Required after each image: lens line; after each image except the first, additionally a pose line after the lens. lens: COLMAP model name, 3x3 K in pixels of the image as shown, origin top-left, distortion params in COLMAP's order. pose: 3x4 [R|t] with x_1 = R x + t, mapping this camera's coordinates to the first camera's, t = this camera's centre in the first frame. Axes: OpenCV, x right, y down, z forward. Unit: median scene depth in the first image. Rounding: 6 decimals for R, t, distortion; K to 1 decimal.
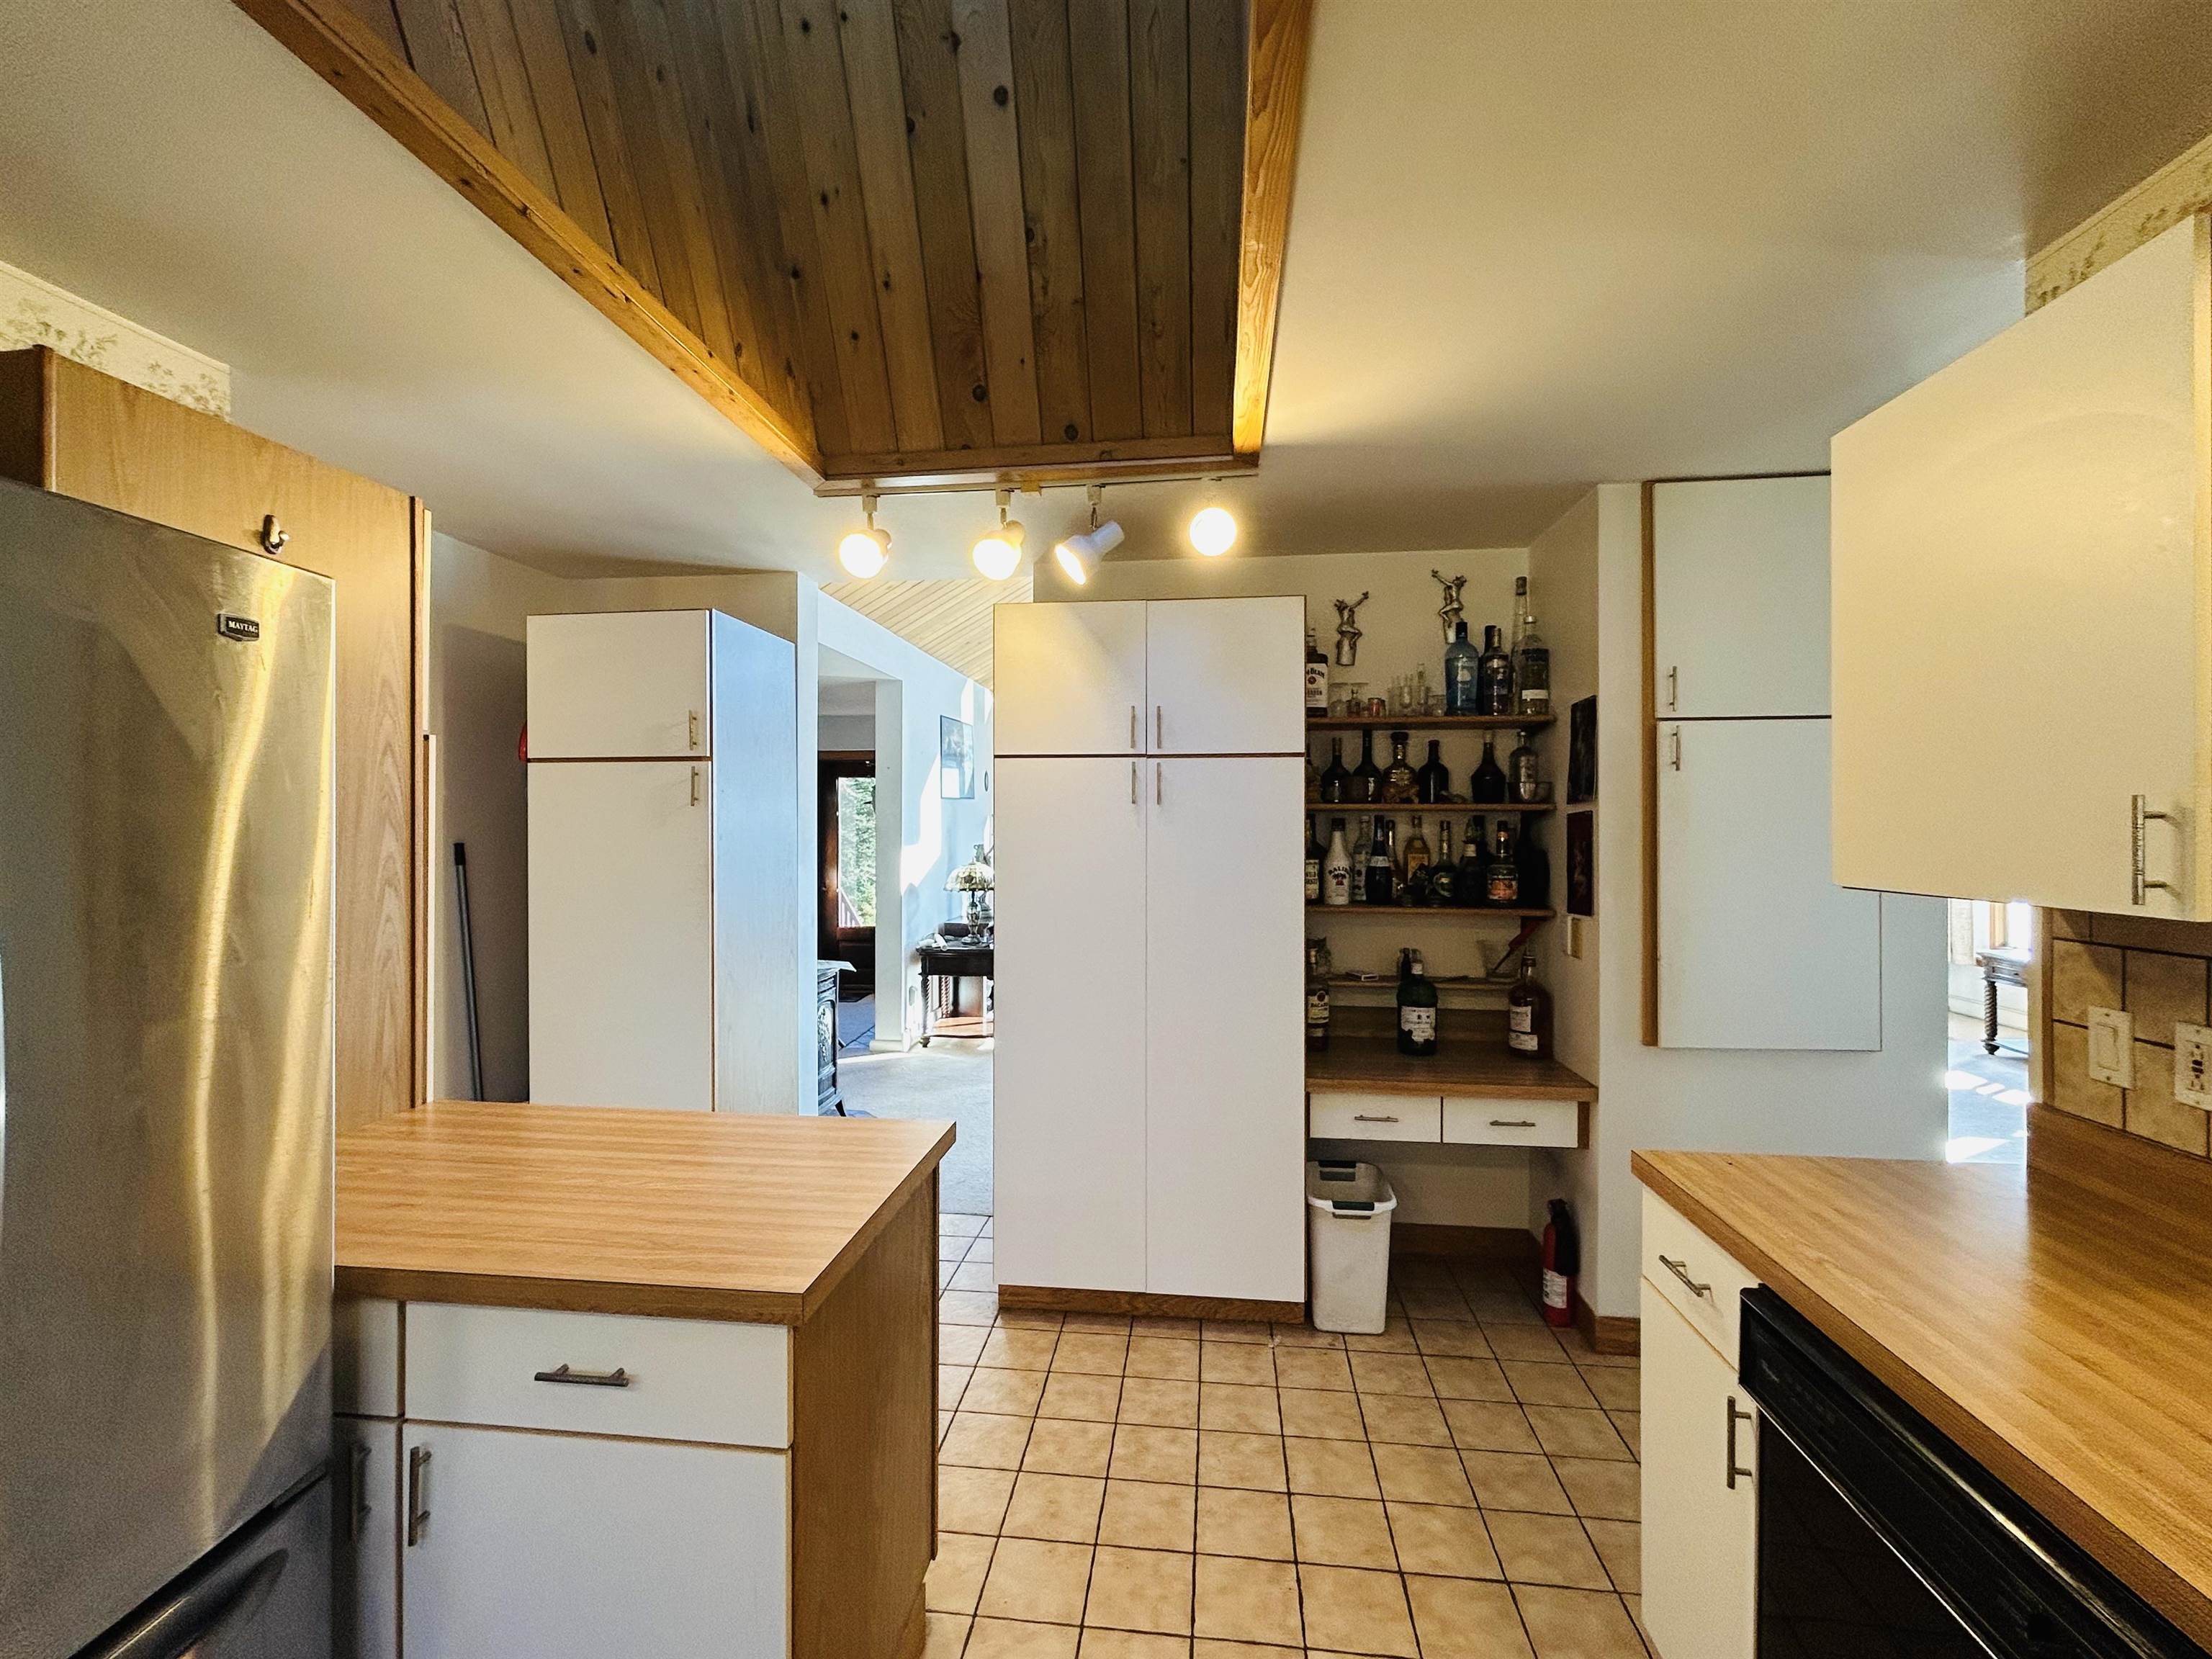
lens RADIAL K [[973.4, 0, 1093.8], [0, 973.4, 823.6], [0, 0, 1]] dist [0.000878, -0.000163]
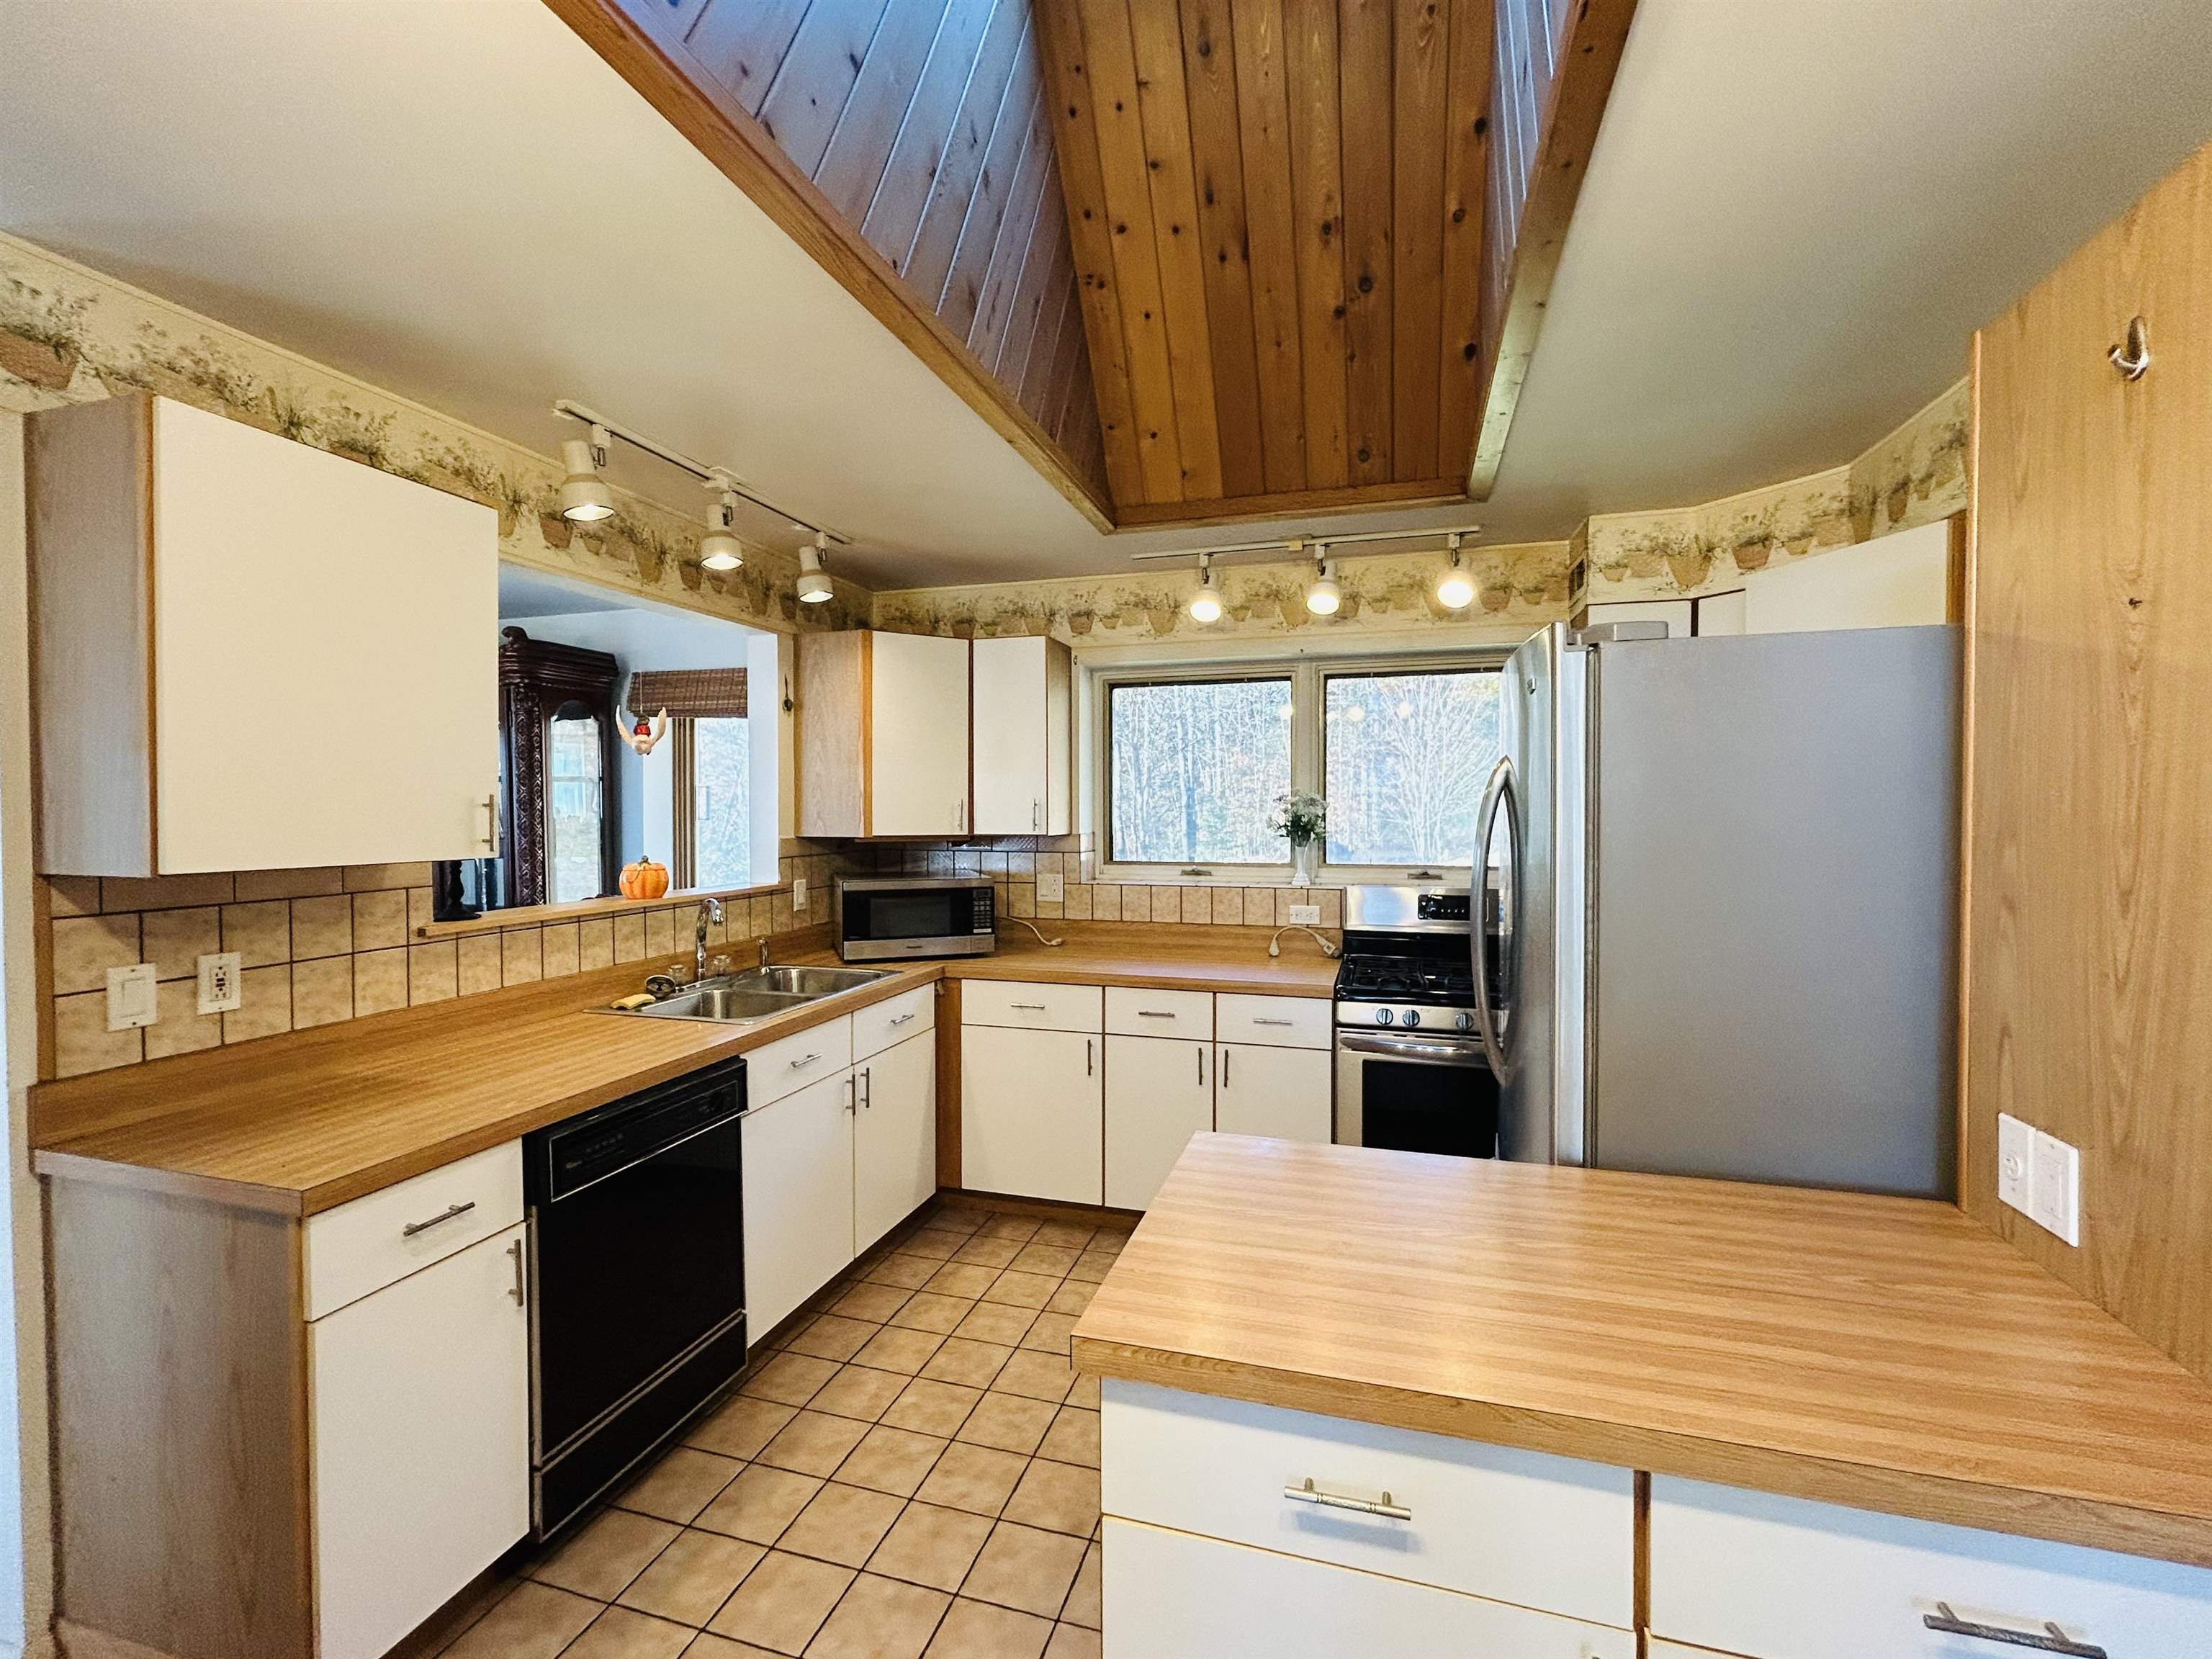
lens RADIAL K [[973.4, 0, 1096.1], [0, 973.4, 821.7], [0, 0, 1]] dist [0.000878, -0.000163]
pose [[-0.985884, -0.001011, 0.167427, -0.150729], [0.000430, 0.999963, 0.008568, 0.002486], [-0.167430, 0.008519, -0.985847, 0.939107]]
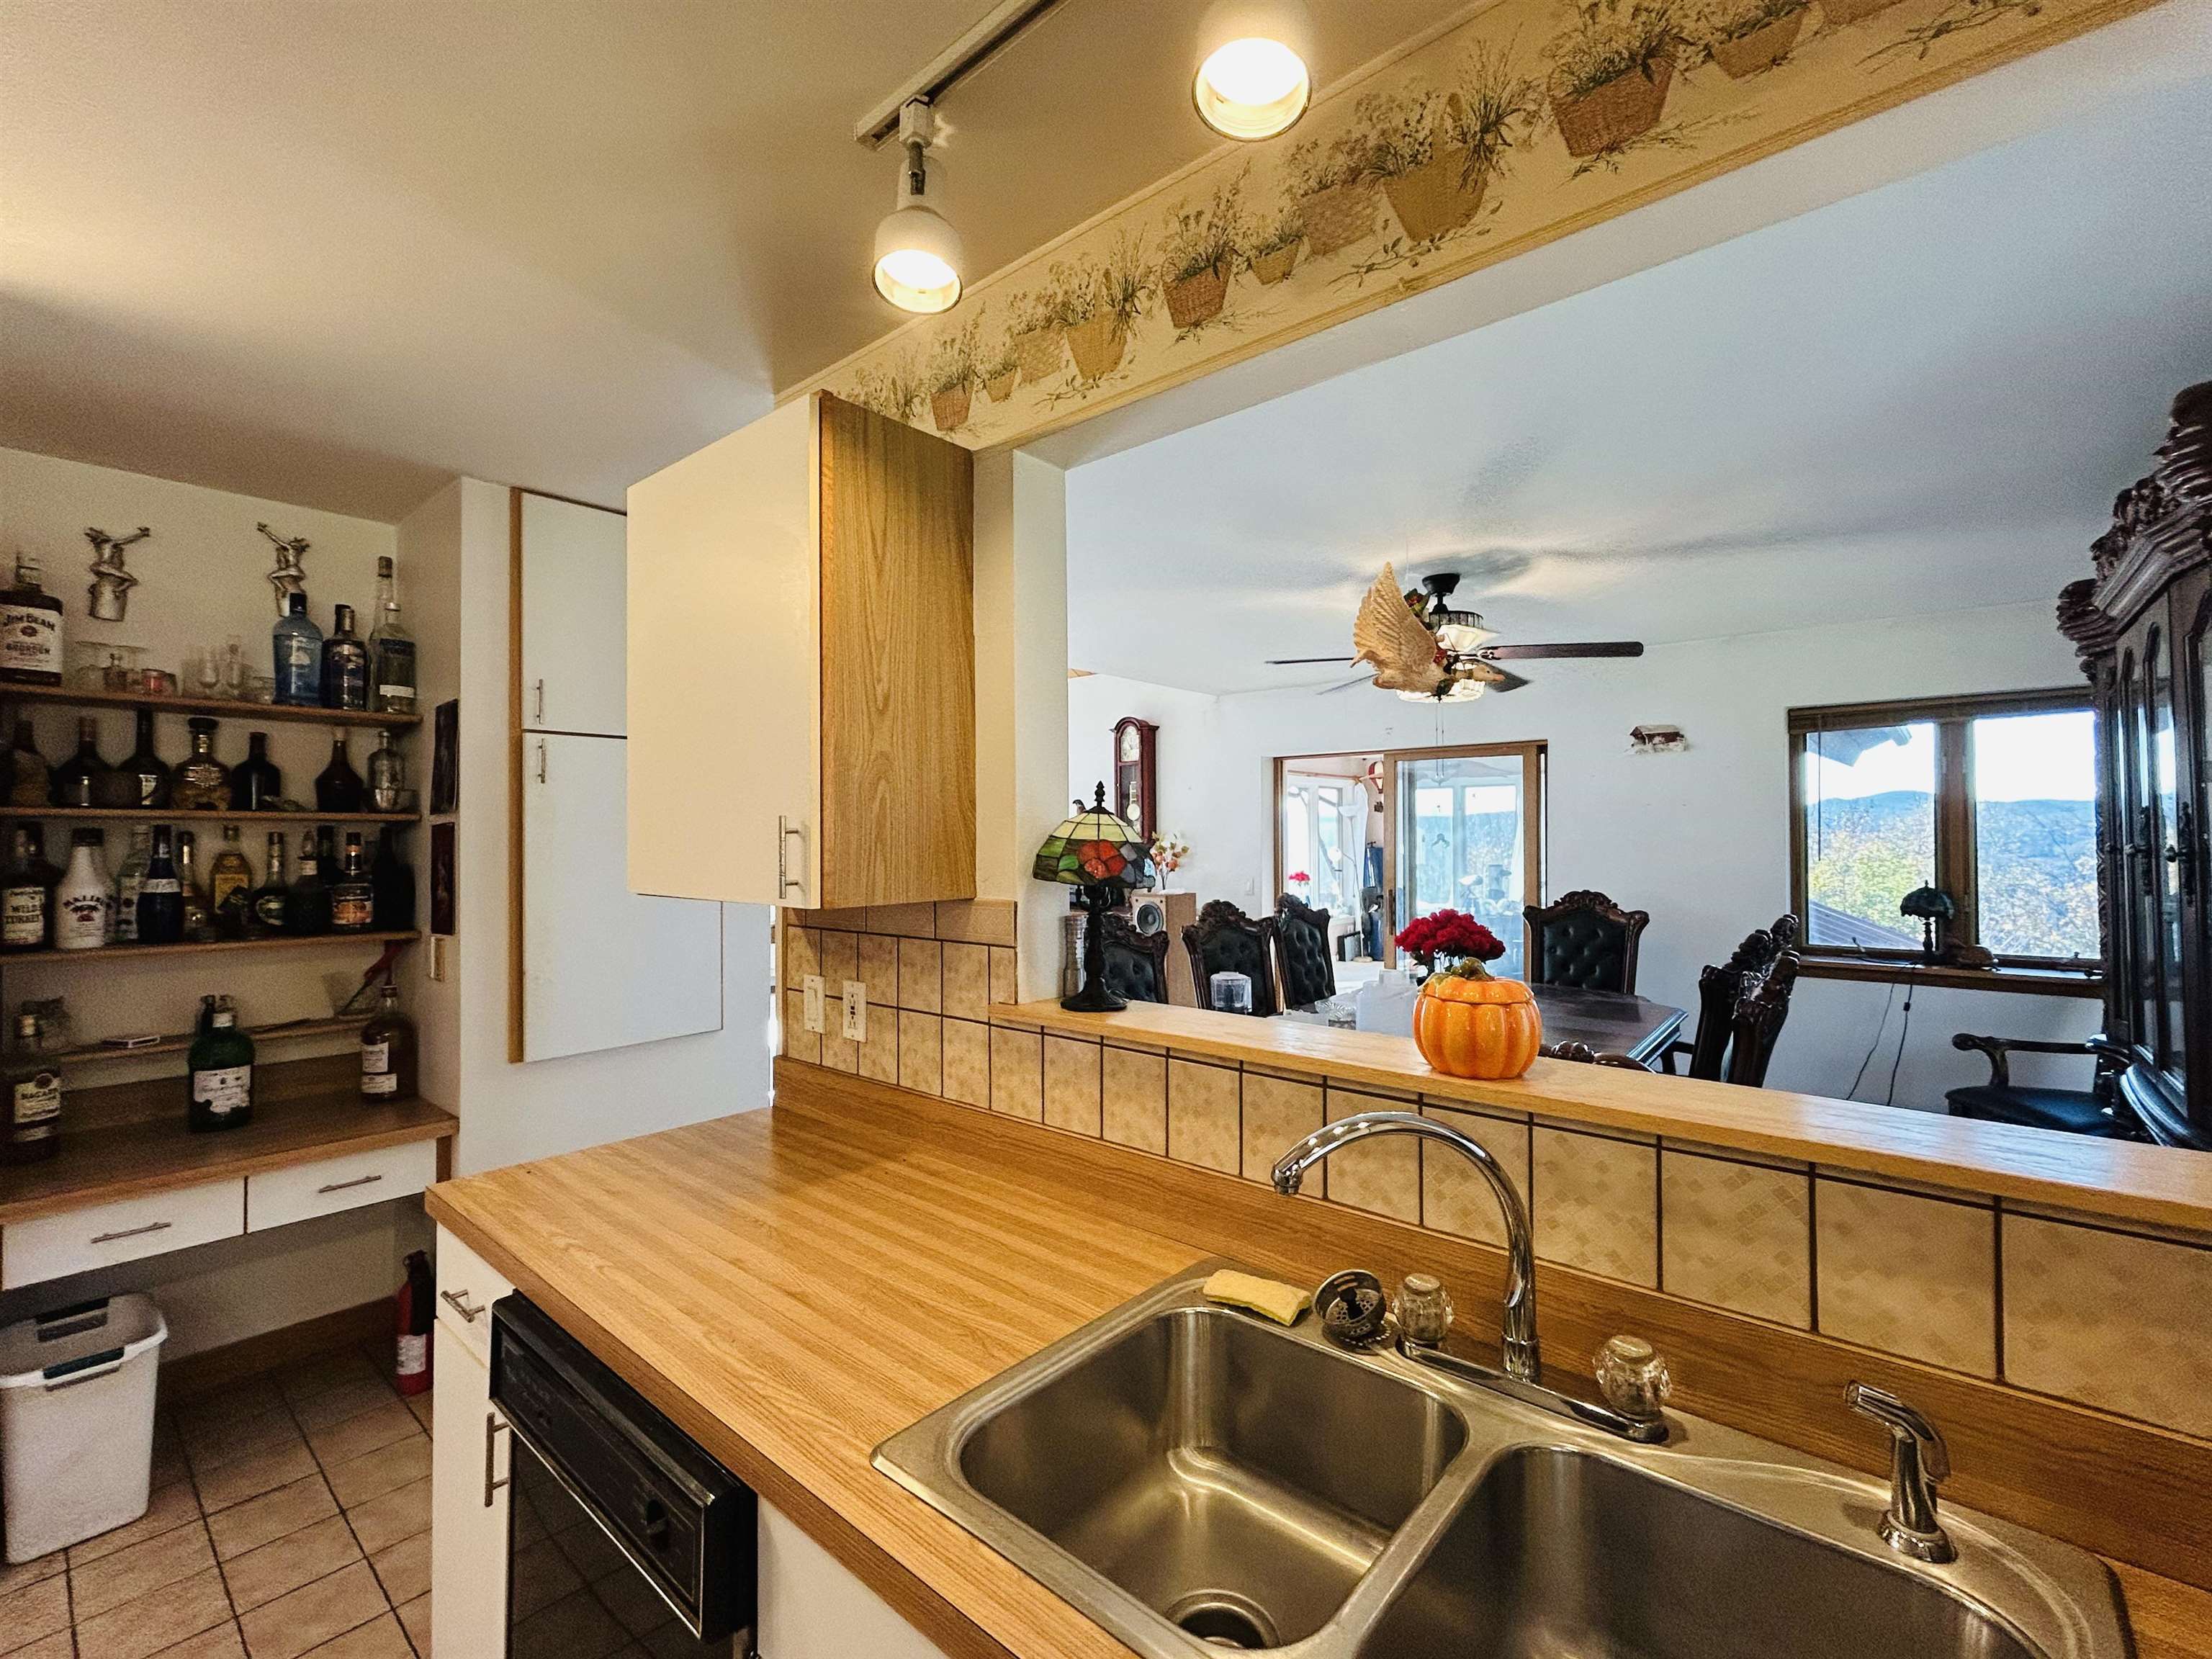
lens RADIAL K [[973.4, 0, 1107.5], [0, 973.4, 820.4], [0, 0, 1]] dist [0.000878, -0.000163]
pose [[0.554489, 0.012097, 0.832103, 0.073266], [-0.000192, 0.999896, -0.014409, -0.001389], [-0.832191, 0.007830, 0.554433, -0.035625]]
